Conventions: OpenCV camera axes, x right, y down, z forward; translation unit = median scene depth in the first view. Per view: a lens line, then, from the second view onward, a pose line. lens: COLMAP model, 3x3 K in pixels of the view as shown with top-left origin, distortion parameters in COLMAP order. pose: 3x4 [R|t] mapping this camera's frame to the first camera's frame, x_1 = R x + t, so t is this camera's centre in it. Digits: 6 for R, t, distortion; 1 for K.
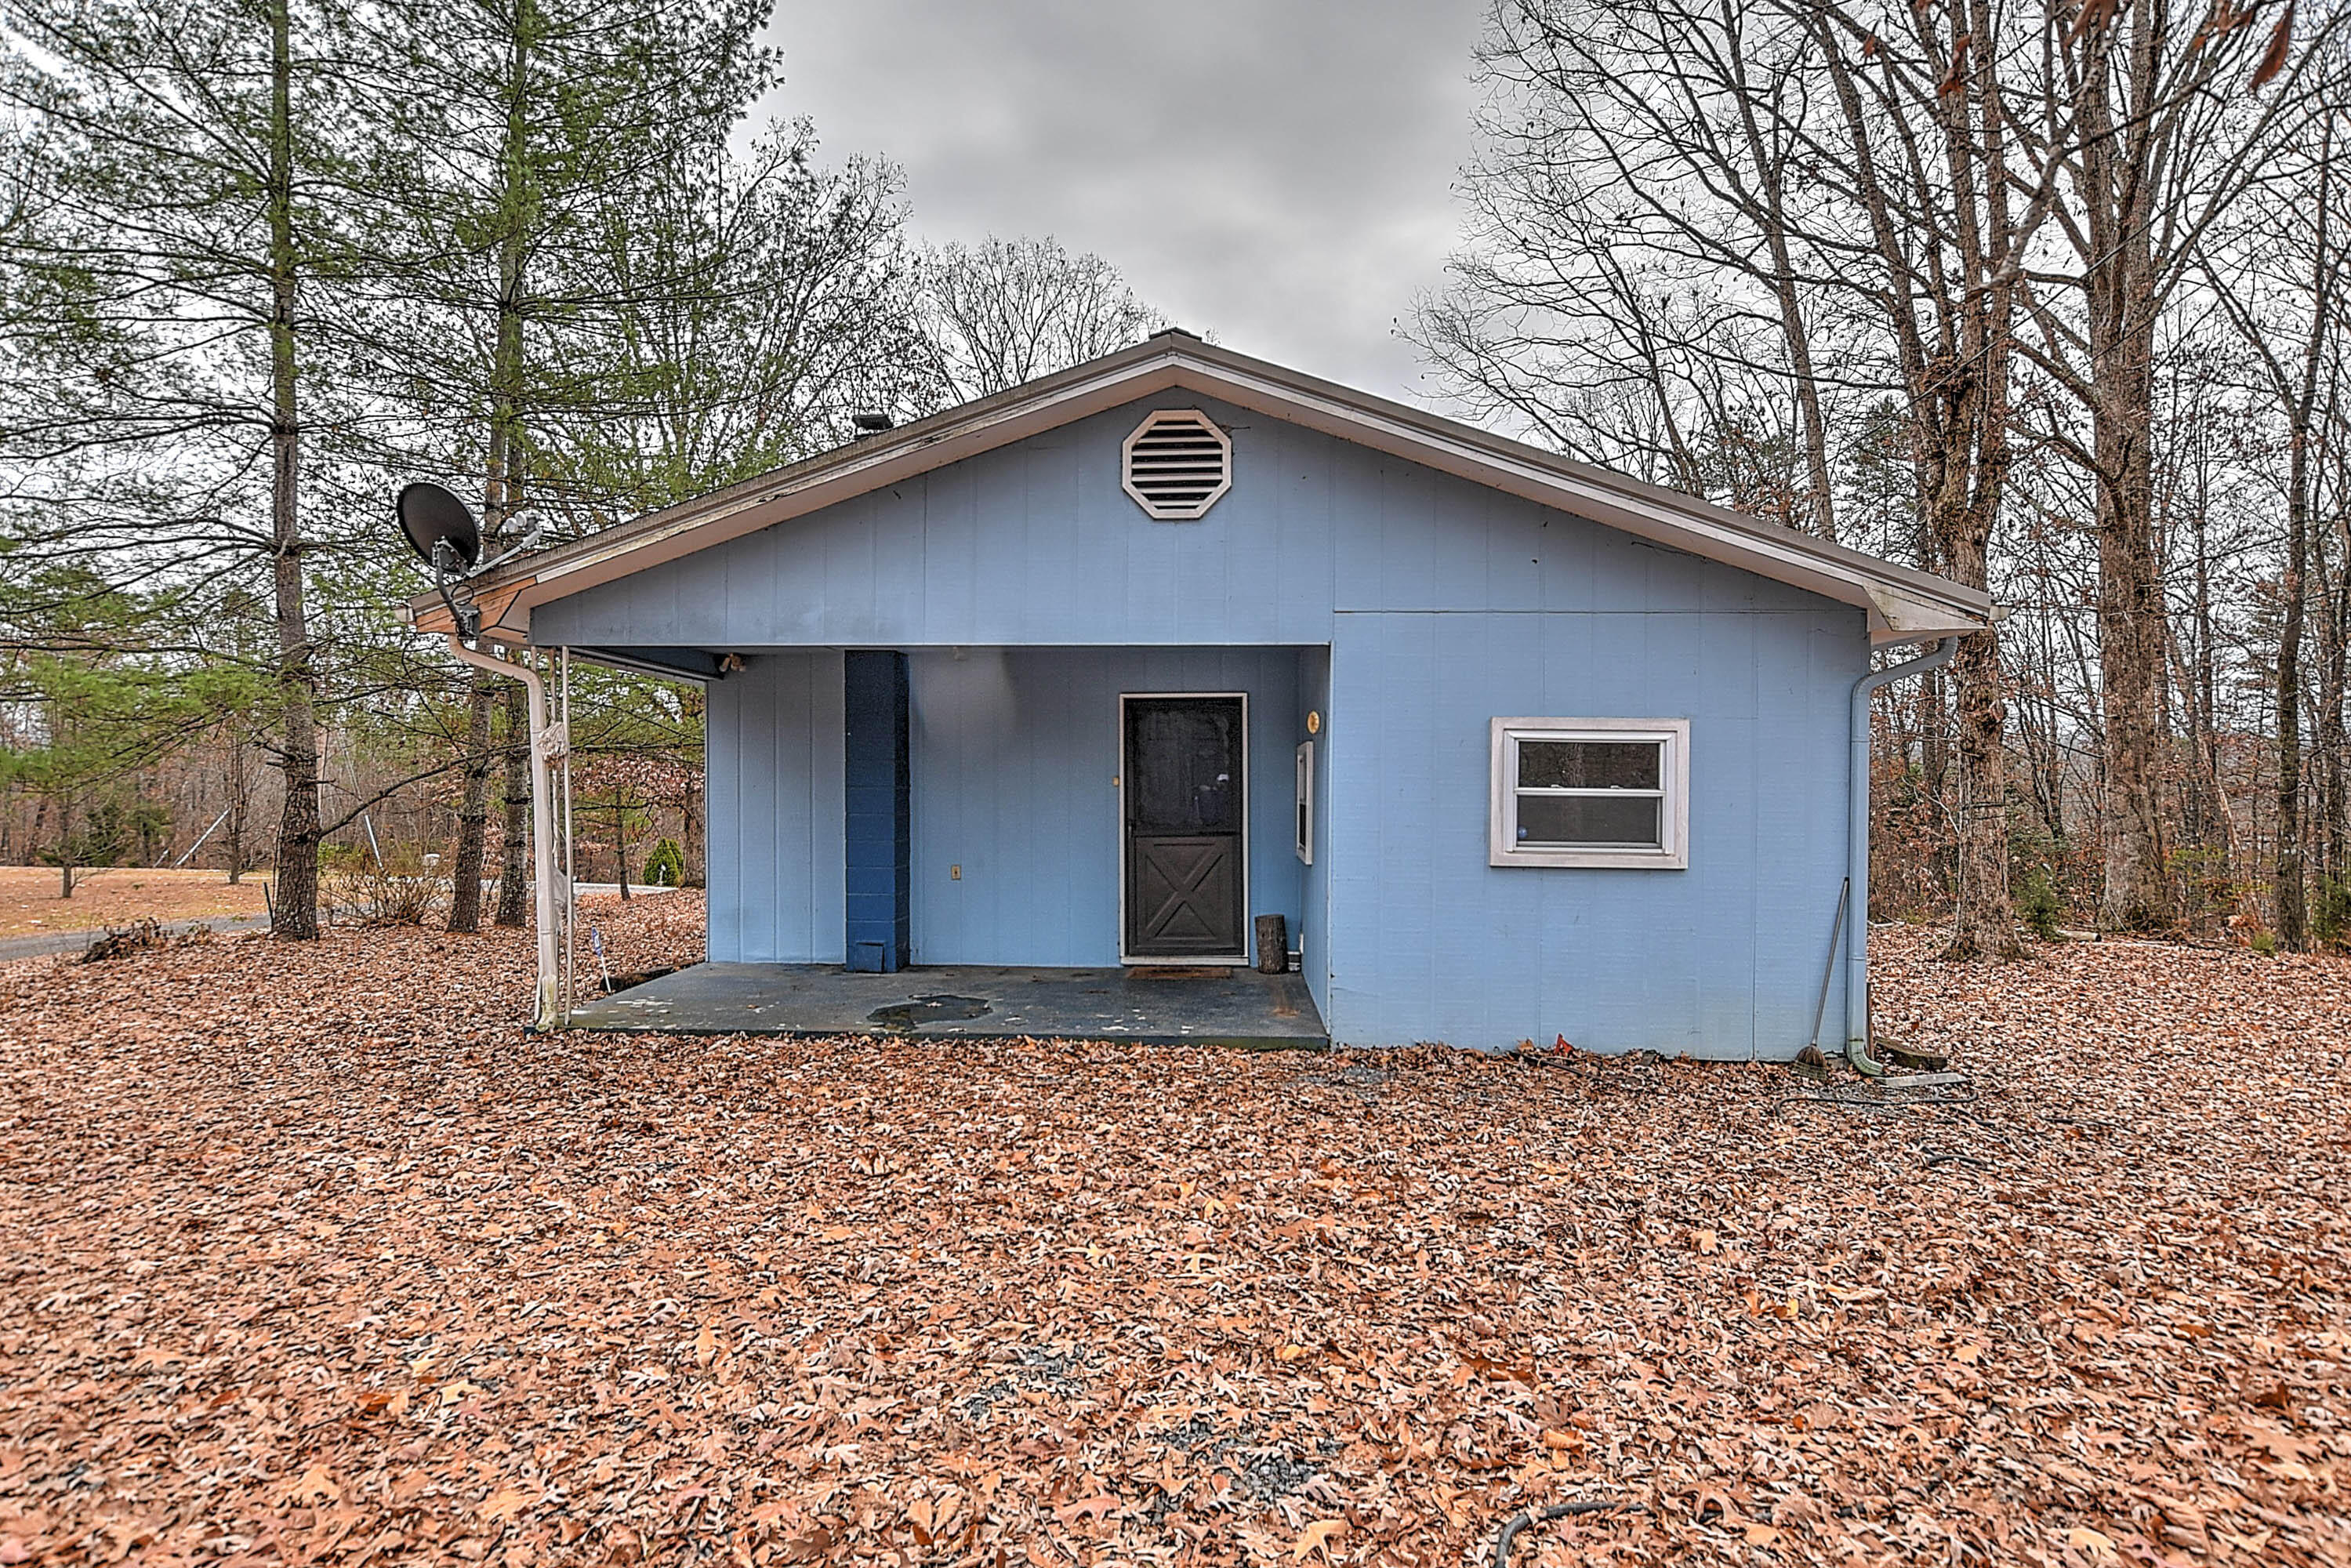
lens RADIAL K [[1148.6, 0, 1159.9], [0, 1148.6, 791.7], [0, 0, 1]] dist [-0.025320, 0.009425]
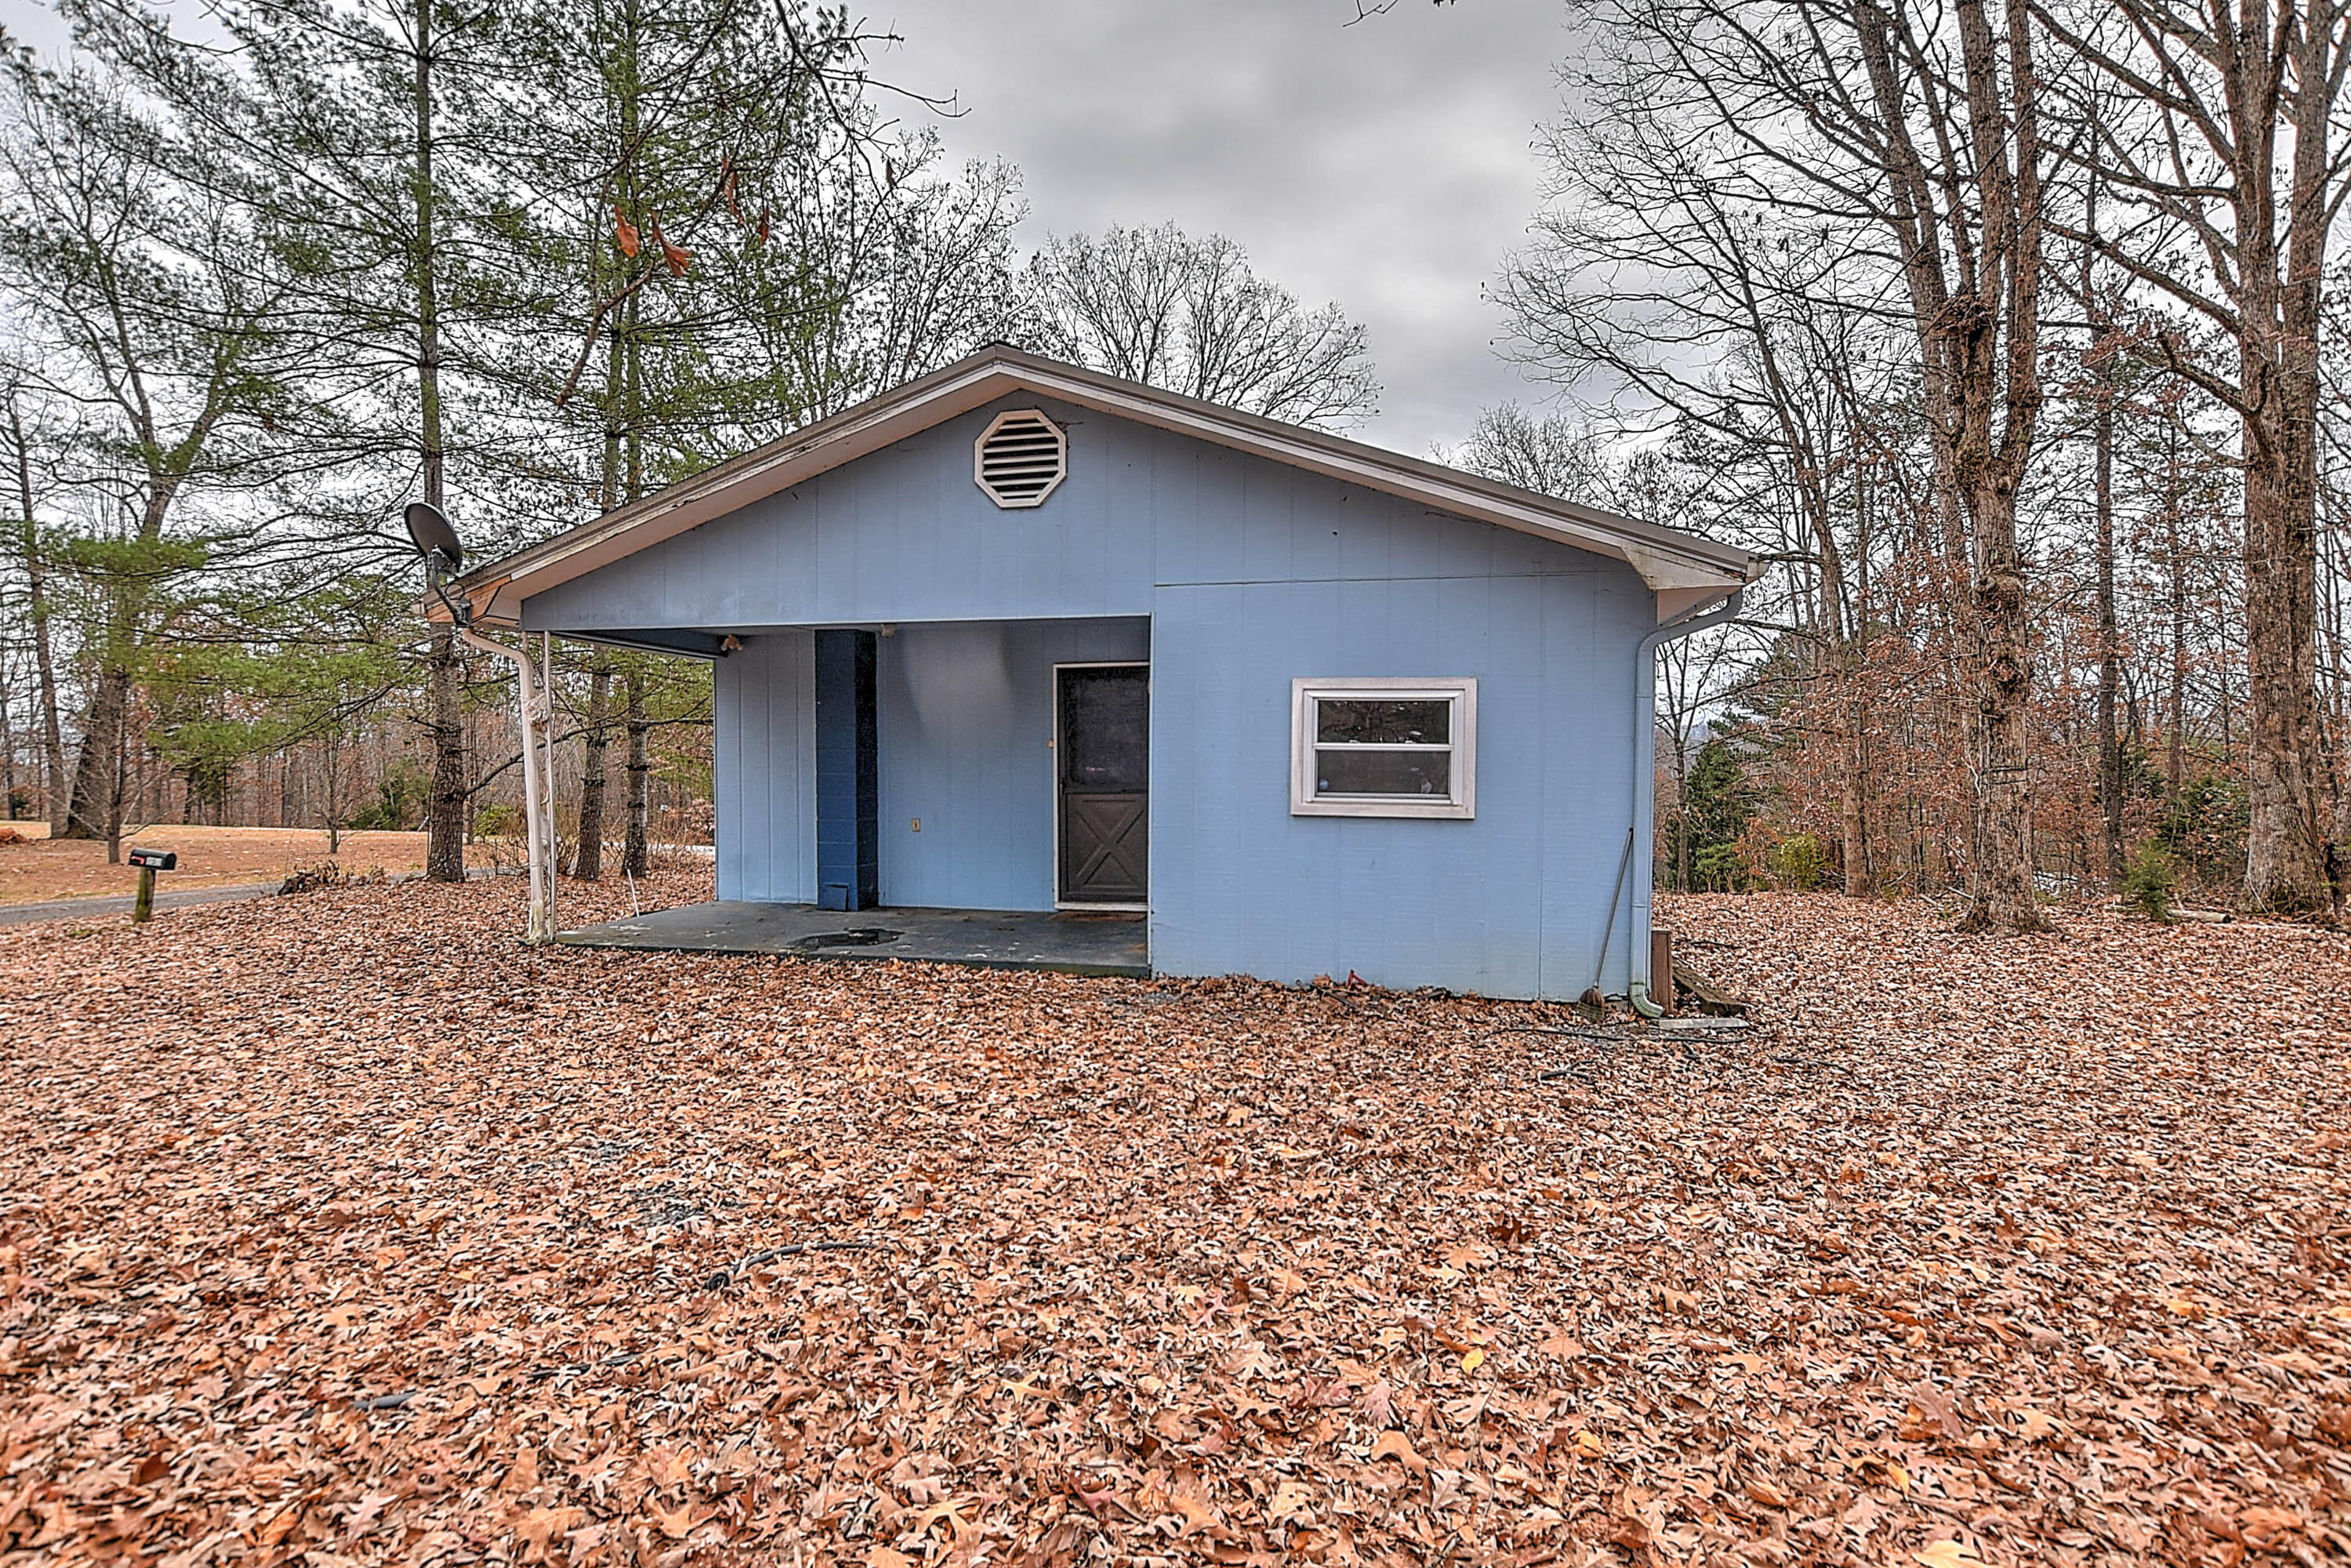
lens RADIAL K [[1148.6, 0, 1159.9], [0, 1148.6, 791.7], [0, 0, 1]] dist [-0.025320, 0.009425]
pose [[0.985779, 0.003217, -0.168013, 0.342674], [0.000206, 0.999793, 0.020351, 0.020108], [0.168044, -0.020096, 0.985575, -0.098668]]
